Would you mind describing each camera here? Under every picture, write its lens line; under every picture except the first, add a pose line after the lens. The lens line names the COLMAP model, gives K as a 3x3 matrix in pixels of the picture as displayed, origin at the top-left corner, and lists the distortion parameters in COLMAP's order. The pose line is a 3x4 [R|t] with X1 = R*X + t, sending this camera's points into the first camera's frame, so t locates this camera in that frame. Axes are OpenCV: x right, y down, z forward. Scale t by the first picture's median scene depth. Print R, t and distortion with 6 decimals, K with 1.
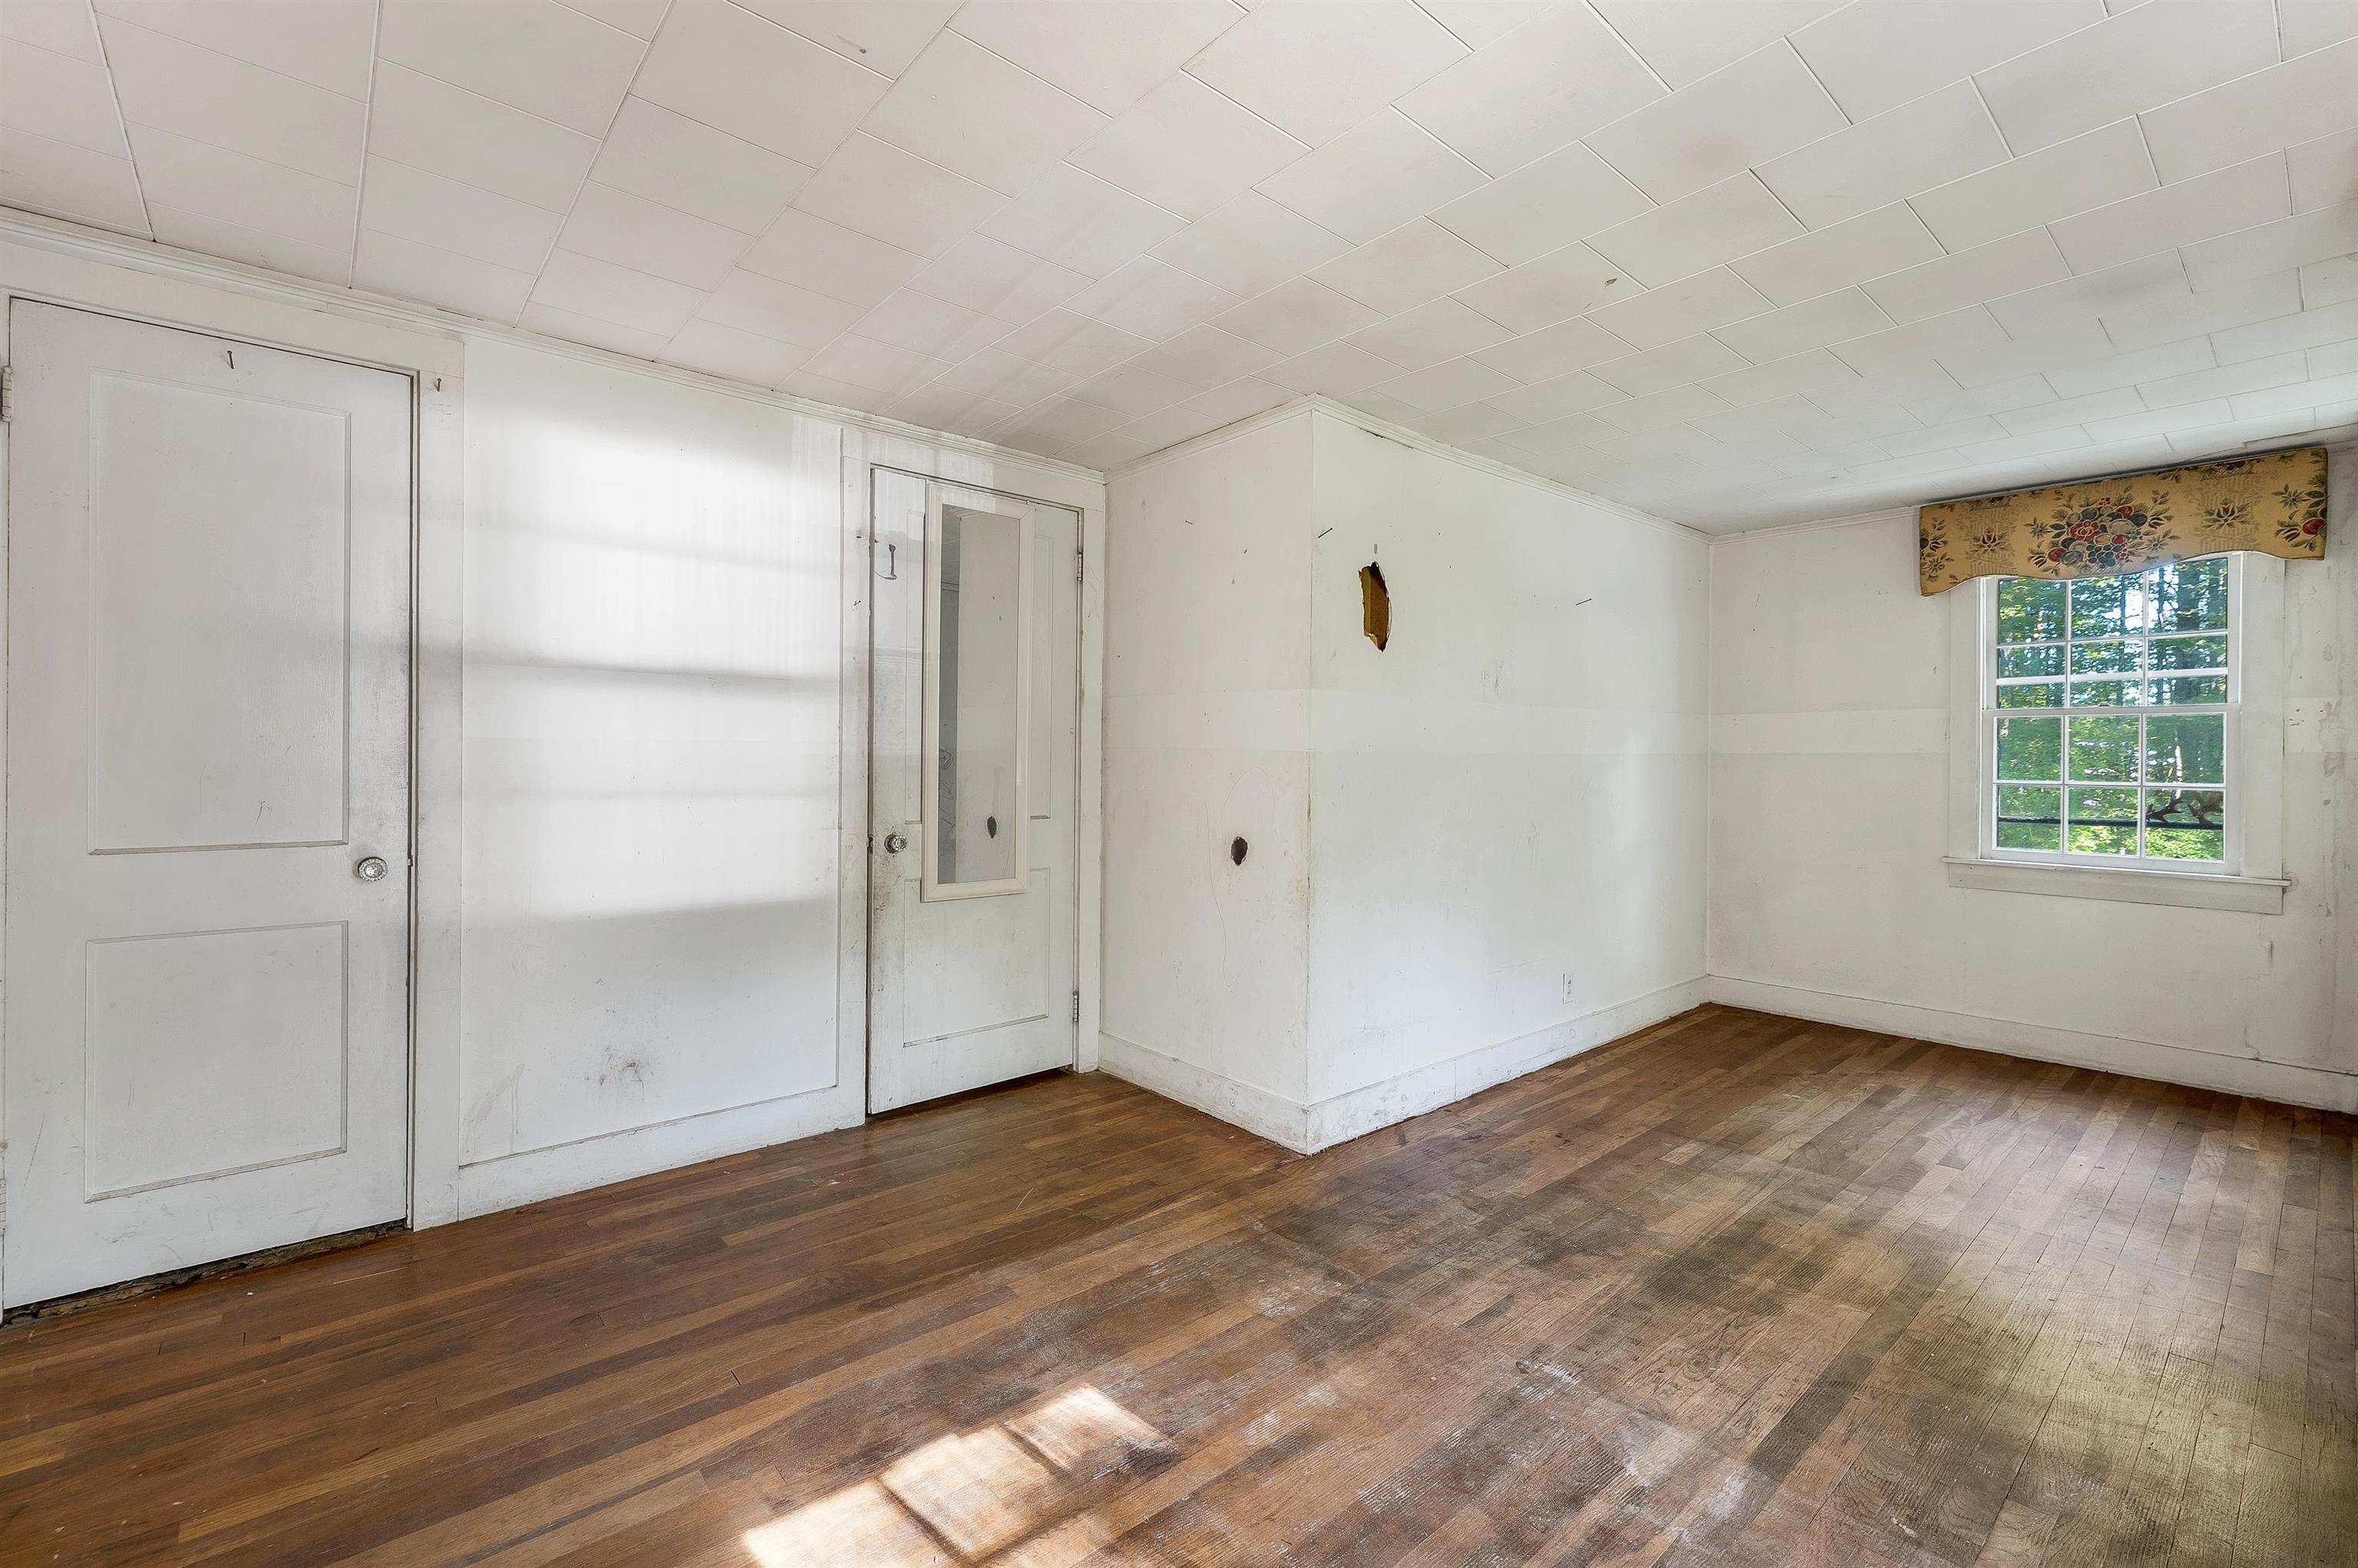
lens RADIAL K [[1015.3, 0, 1166.4], [0, 1015.3, 785.8], [0, 0, 1]] dist [0.010694, 0.003272]
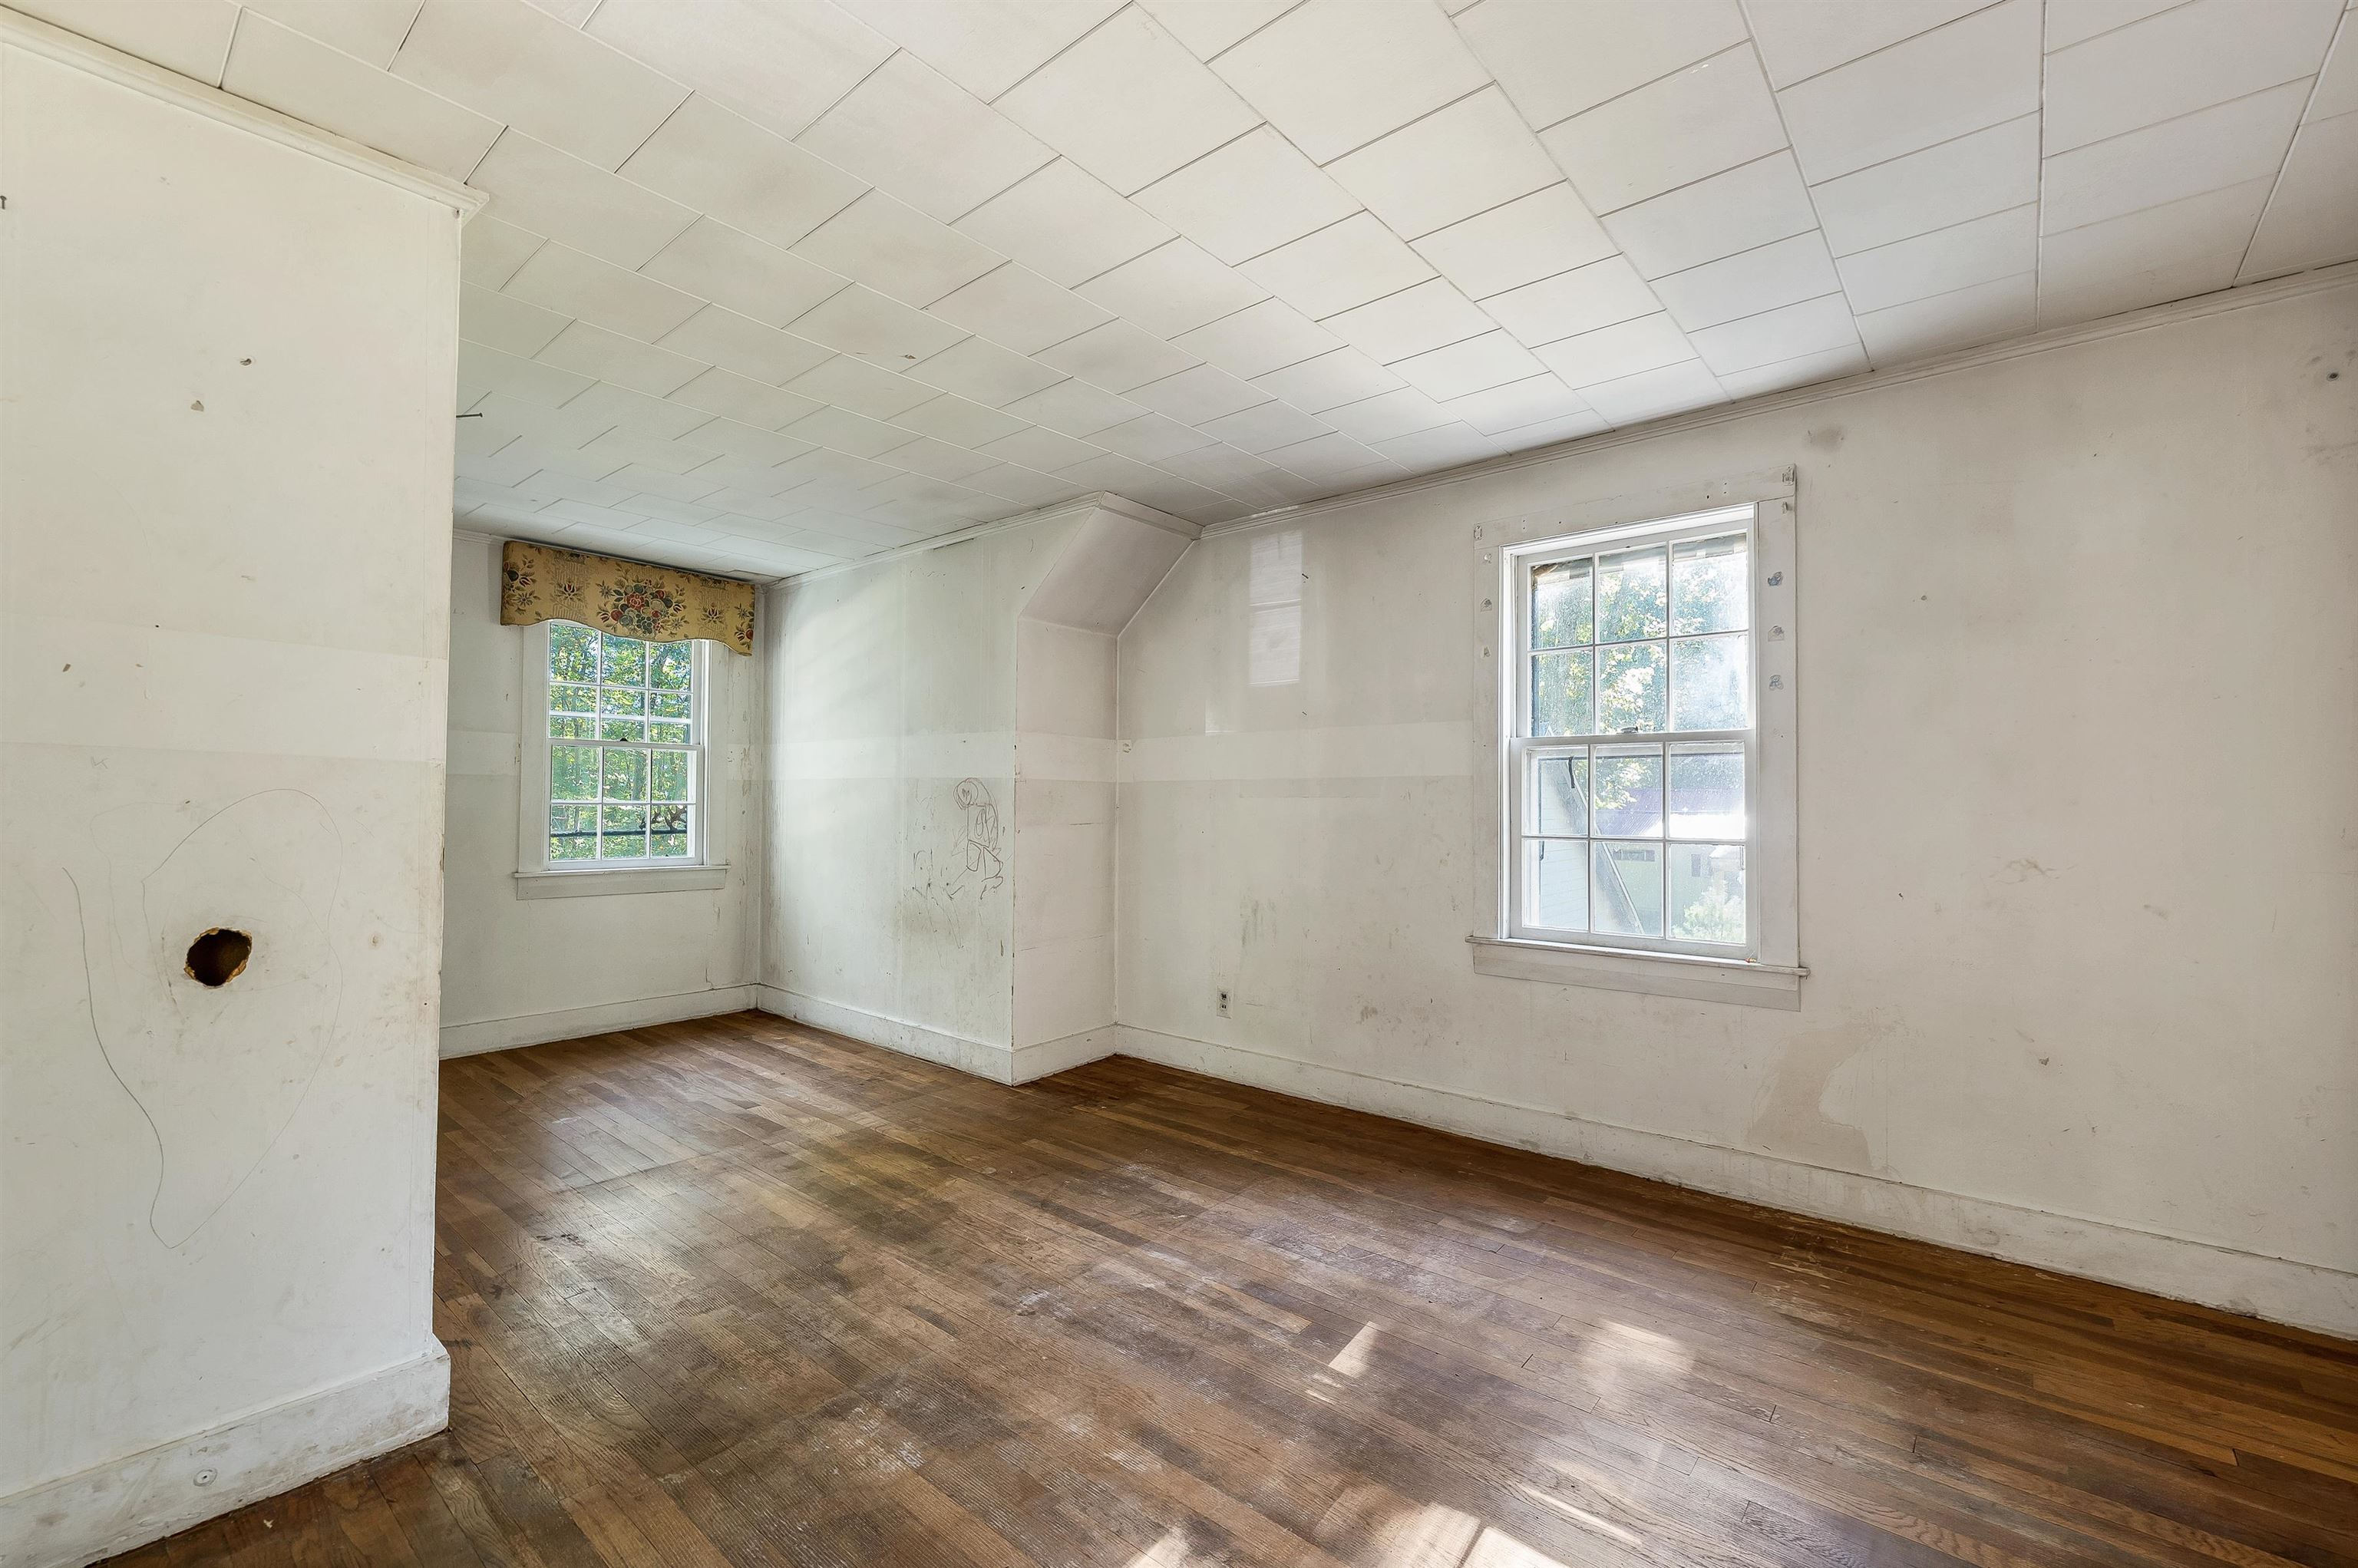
lens RADIAL K [[997.9, 0, 1179.0], [0, 997.9, 784.0], [0, 0, 1]] dist [0.010069, -0.000259]
pose [[-0.149760, 0.005297, 0.988708, -0.628442], [0.015342, 0.999878, -0.003033, -0.014833], [-0.988603, 0.014715, -0.149823, 0.785710]]
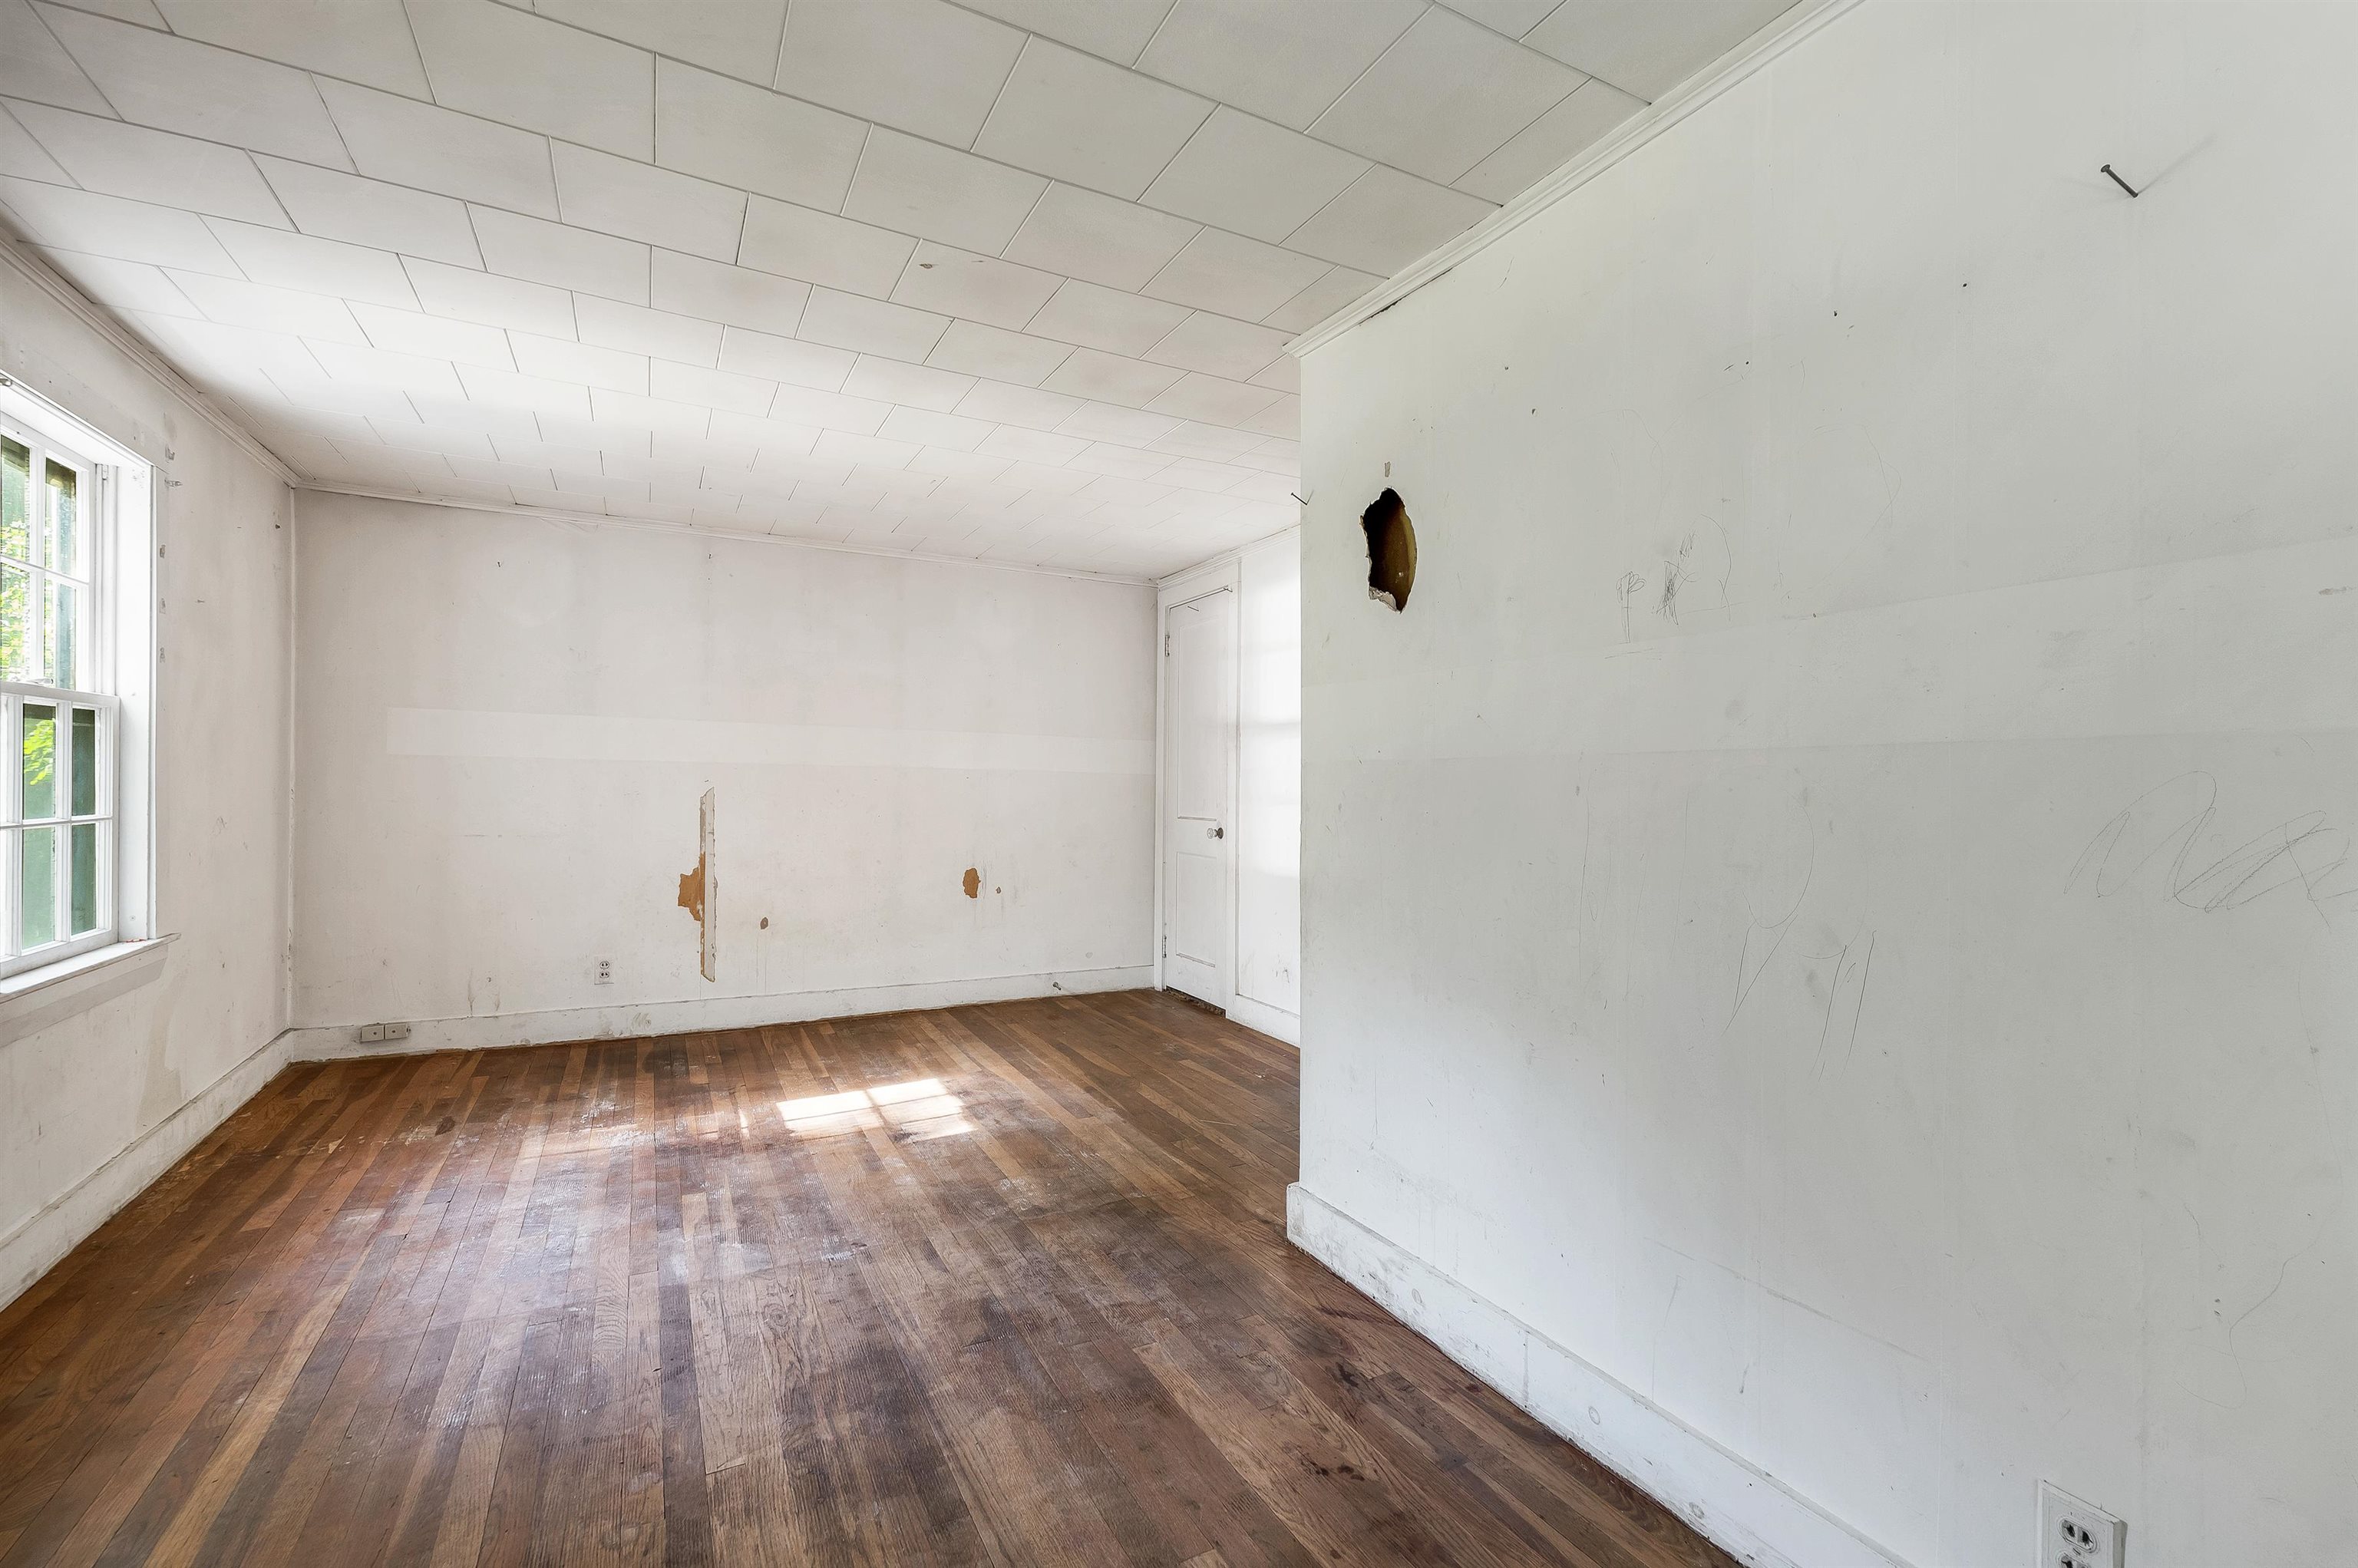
lens RADIAL K [[1015.3, 0, 1166.4], [0, 1015.3, 785.8], [0, 0, 1]] dist [0.010694, 0.003272]
pose [[-0.234626, -0.007302, -0.972058, 1.186853], [-0.031366, 0.999508, 0.000063, -0.010976], [0.971579, 0.030504, -0.234740, 1.310884]]
